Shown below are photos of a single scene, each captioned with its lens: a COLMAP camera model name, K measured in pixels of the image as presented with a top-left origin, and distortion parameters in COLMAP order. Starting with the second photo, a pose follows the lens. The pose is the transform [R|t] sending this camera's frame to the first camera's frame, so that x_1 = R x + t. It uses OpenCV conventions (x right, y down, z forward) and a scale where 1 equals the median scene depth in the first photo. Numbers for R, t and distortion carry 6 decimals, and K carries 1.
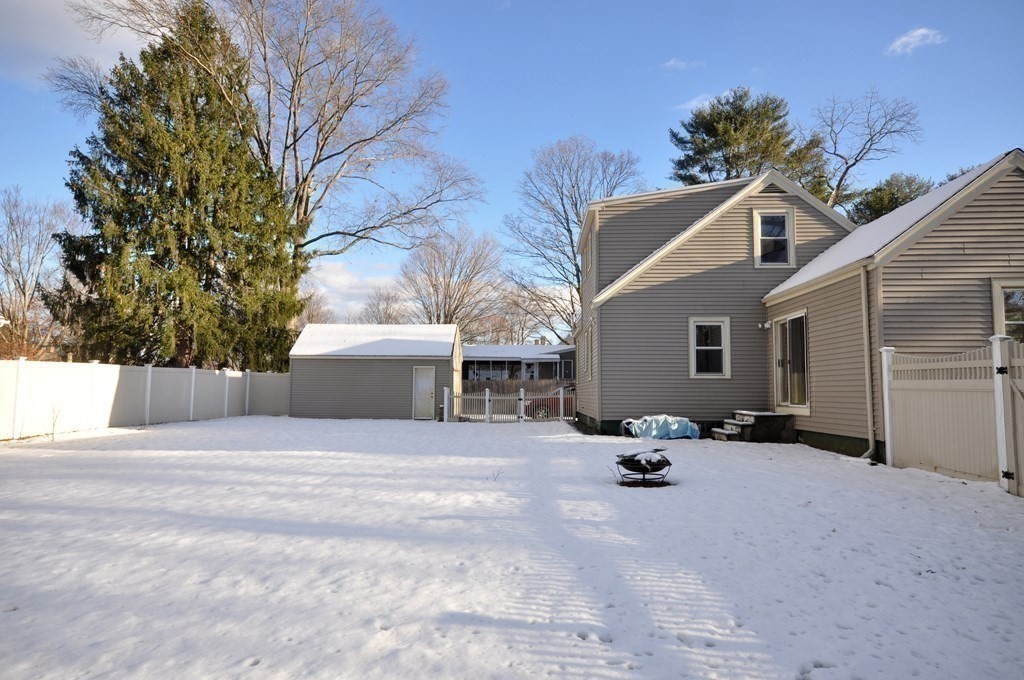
lens RADIAL K [[615.5, 0, 512.0], [0, 615.5, 340.0], [0, 0, 1]] dist [-0.000143, -0.000018]
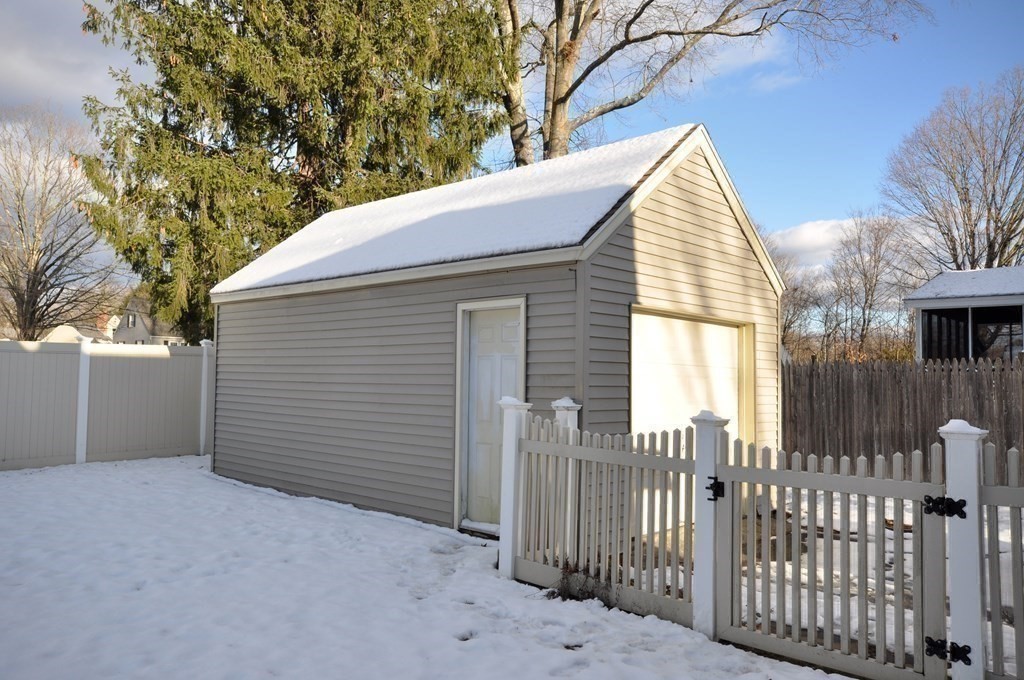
lens RADIAL K [[770.0, 0, 512.0], [0, 770.0, 340.0], [0, 0, 1]] dist [0.000438, -0.000195]
pose [[0.750184, -0.028558, -0.660613, 0.032905], [0.044675, 0.998973, 0.007546, 0.033404], [0.659719, -0.035174, 0.750689, 0.487841]]
